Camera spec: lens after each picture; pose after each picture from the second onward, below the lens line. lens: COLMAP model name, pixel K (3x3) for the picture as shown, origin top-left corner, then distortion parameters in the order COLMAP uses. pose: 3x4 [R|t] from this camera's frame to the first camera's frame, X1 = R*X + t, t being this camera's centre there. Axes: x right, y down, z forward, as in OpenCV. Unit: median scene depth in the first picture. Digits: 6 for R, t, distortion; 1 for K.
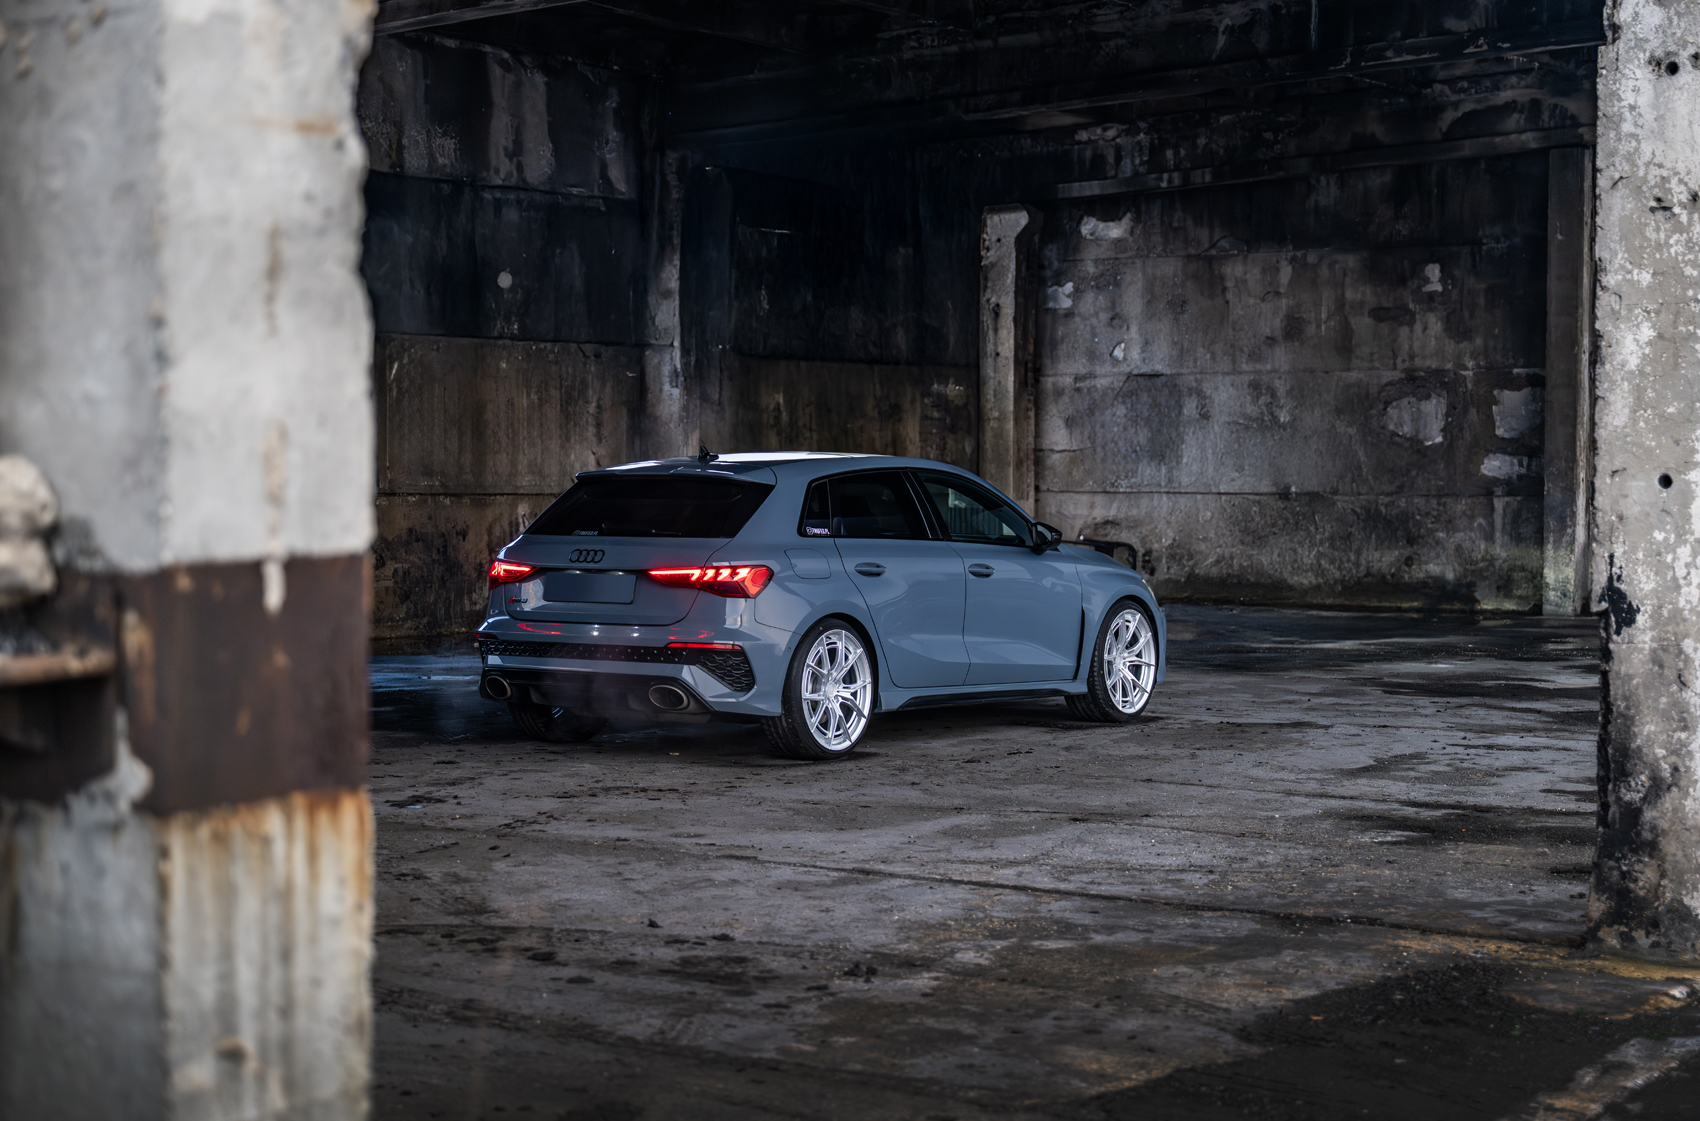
lens RADIAL K [[2901.5, 0, 853.2], [0, 2901.5, 556.0], [0, 0, 1]] dist [0.004253, 0.000000]
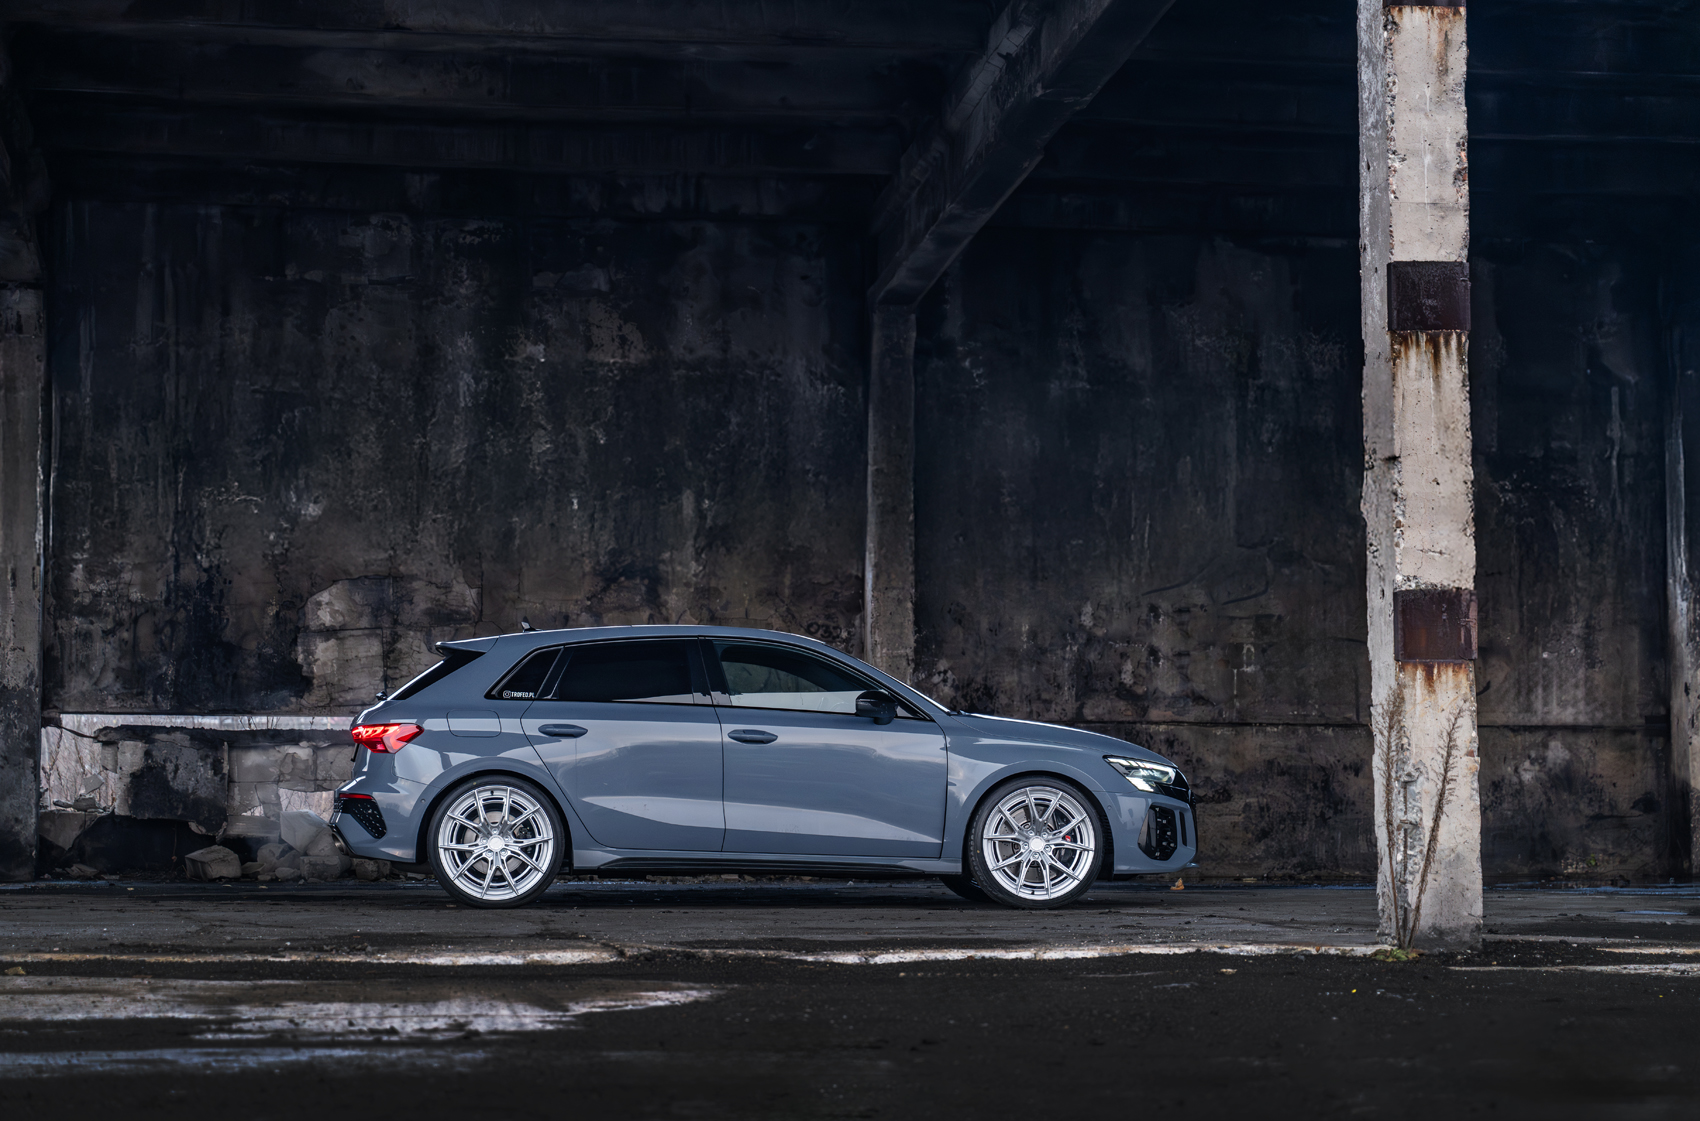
lens RADIAL K [[3535.7, 0, 846.2], [0, 3535.7, 558.1], [0, 0, 1]] dist [0.006998, 0.000000]
pose [[0.647164, -0.063476, -0.759704, 0.907761], [-0.017826, 0.994995, -0.098321, 0.057690], [0.762142, 0.077172, 0.642793, 0.225926]]
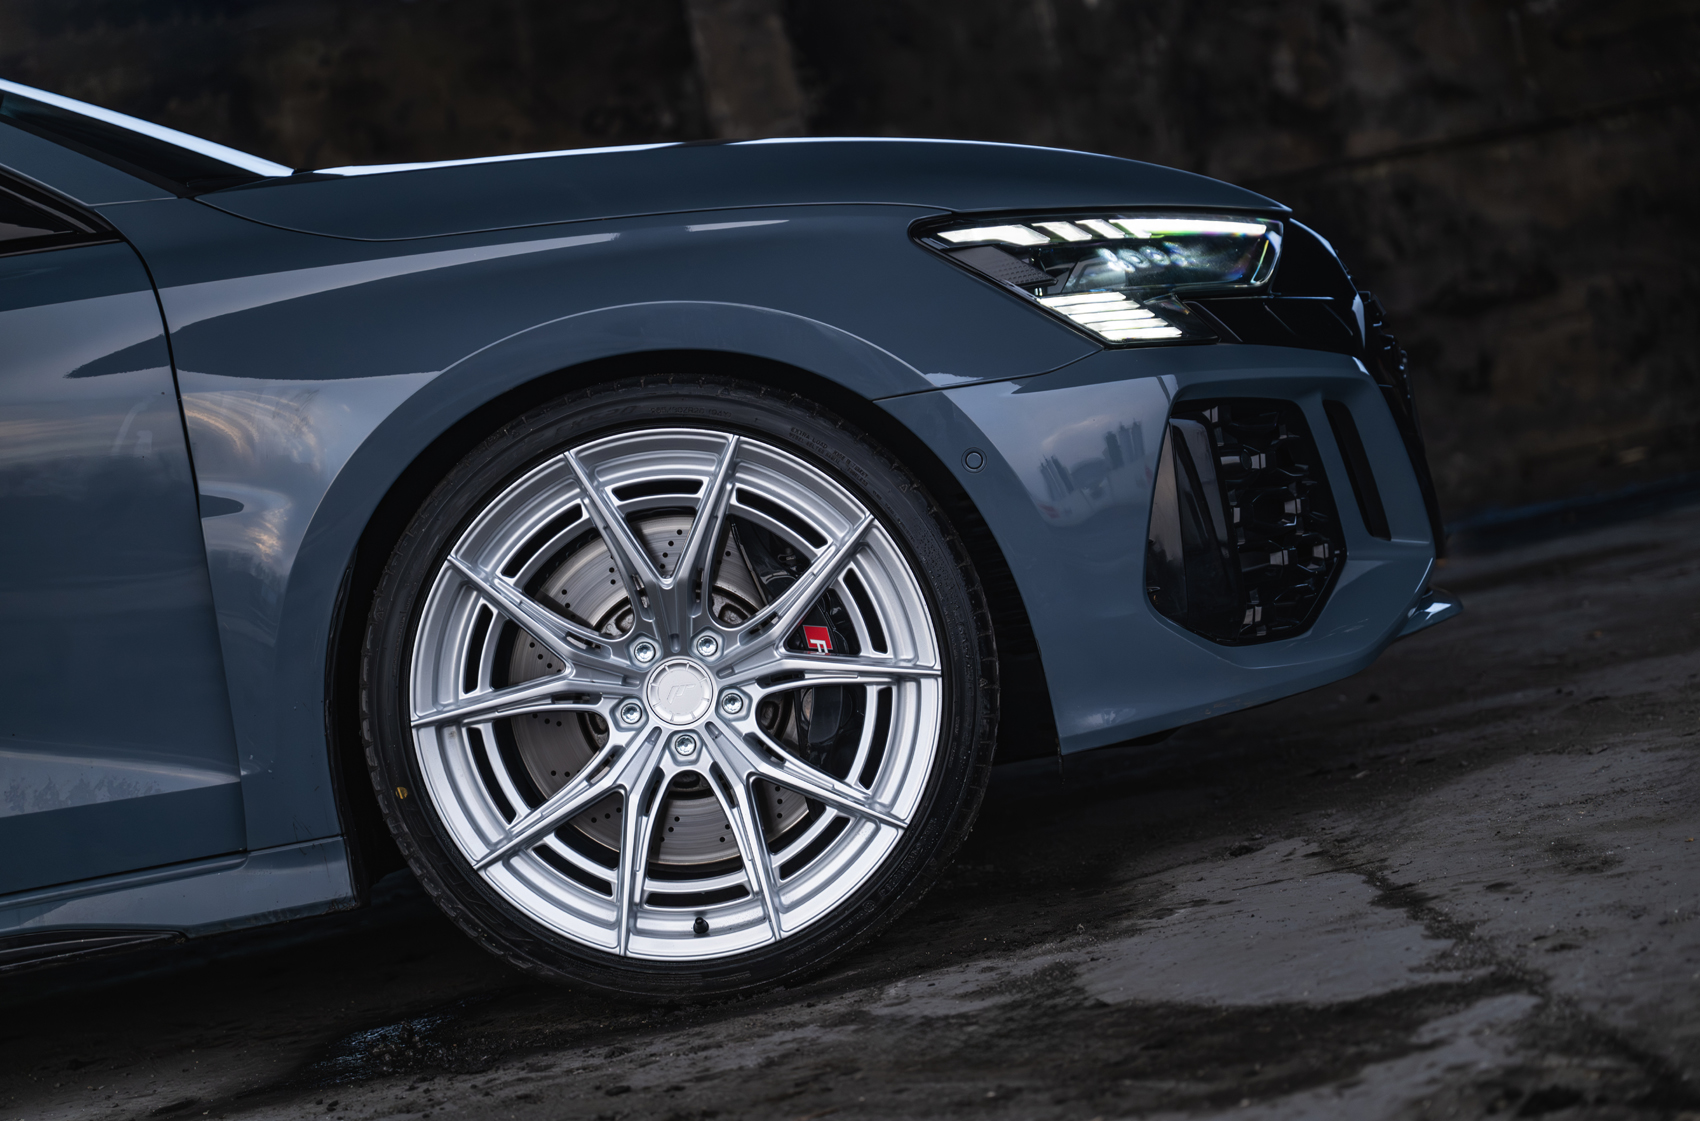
lens RADIAL K [[3535.7, 0, 850.2], [0, 3535.7, 559.4], [0, 0, 1]] dist [0.006998, 0.000000]
pose [[0.556627, -0.102818, -0.824376, 0.296308], [0.189526, 0.981860, 0.005510, 0.028492], [0.808855, -0.159308, 0.566016, 0.872937]]
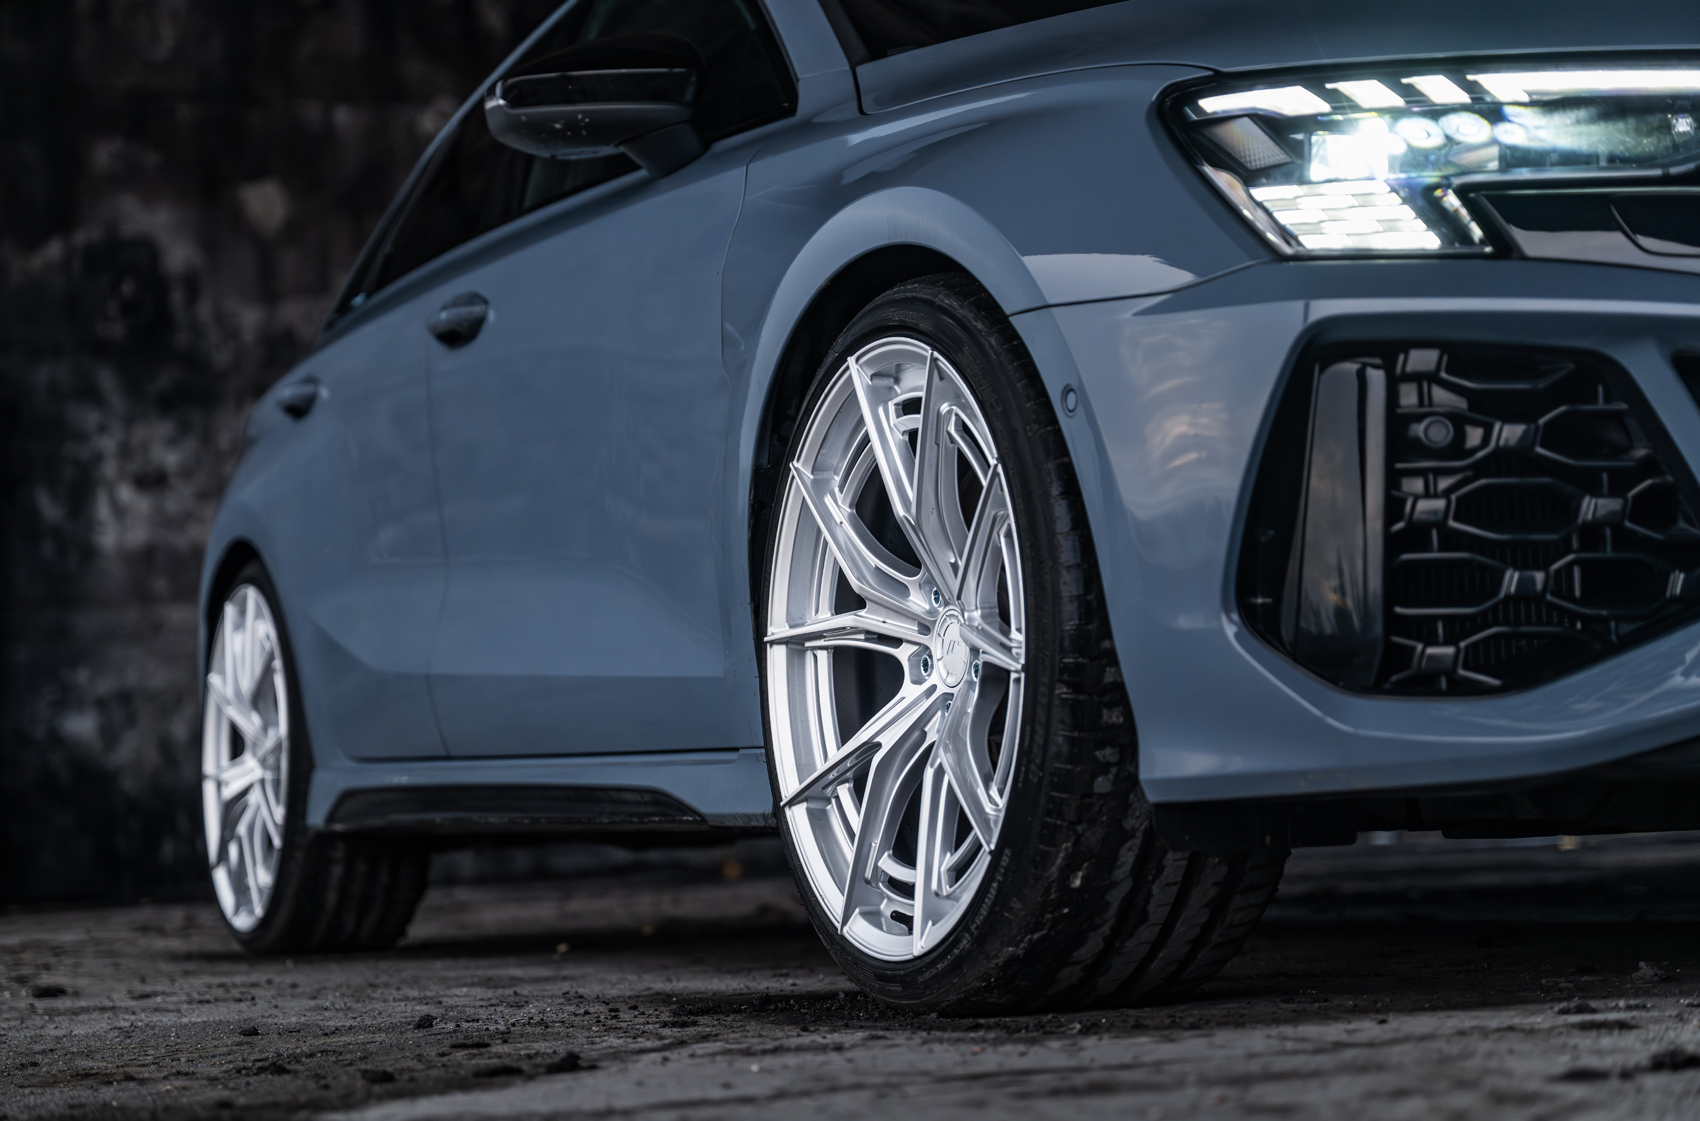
lens RADIAL K [[3366.8, 0, 847.9], [0, 3366.8, 552.1], [0, 0, 1]] dist [0.063638, 0.000000]
pose [[-0.524809, -0.050137, -0.849742, 0.259789], [0.022706, 0.997084, -0.072854, 0.044926], [0.850917, -0.057529, -0.522141, 1.094321]]
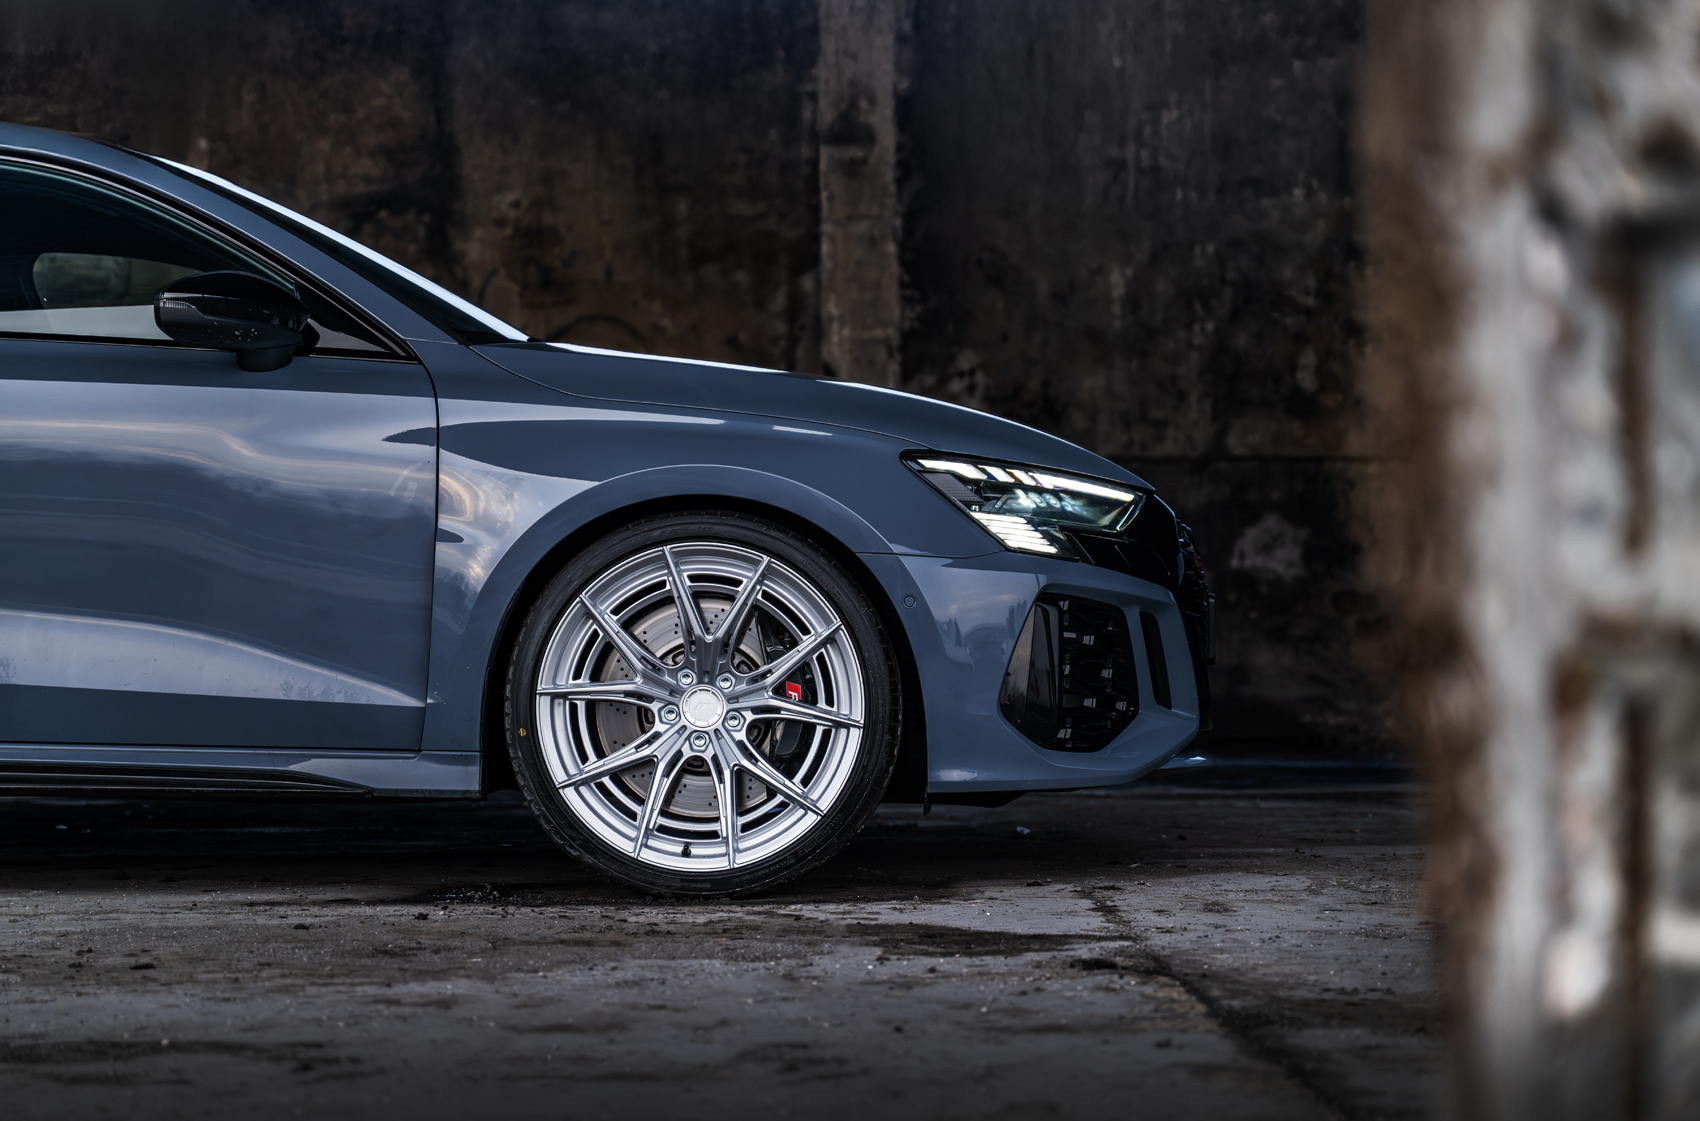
lens RADIAL K [[3535.7, 0, 831.9], [0, 3535.7, 566.7], [0, 0, 1]] dist [0.006998, 0.000000]
pose [[0.551157, -0.029866, -0.833867, 0.421015], [-0.010592, 0.999028, -0.042782, 0.037524], [0.834334, 0.032412, 0.550305, 0.796929]]
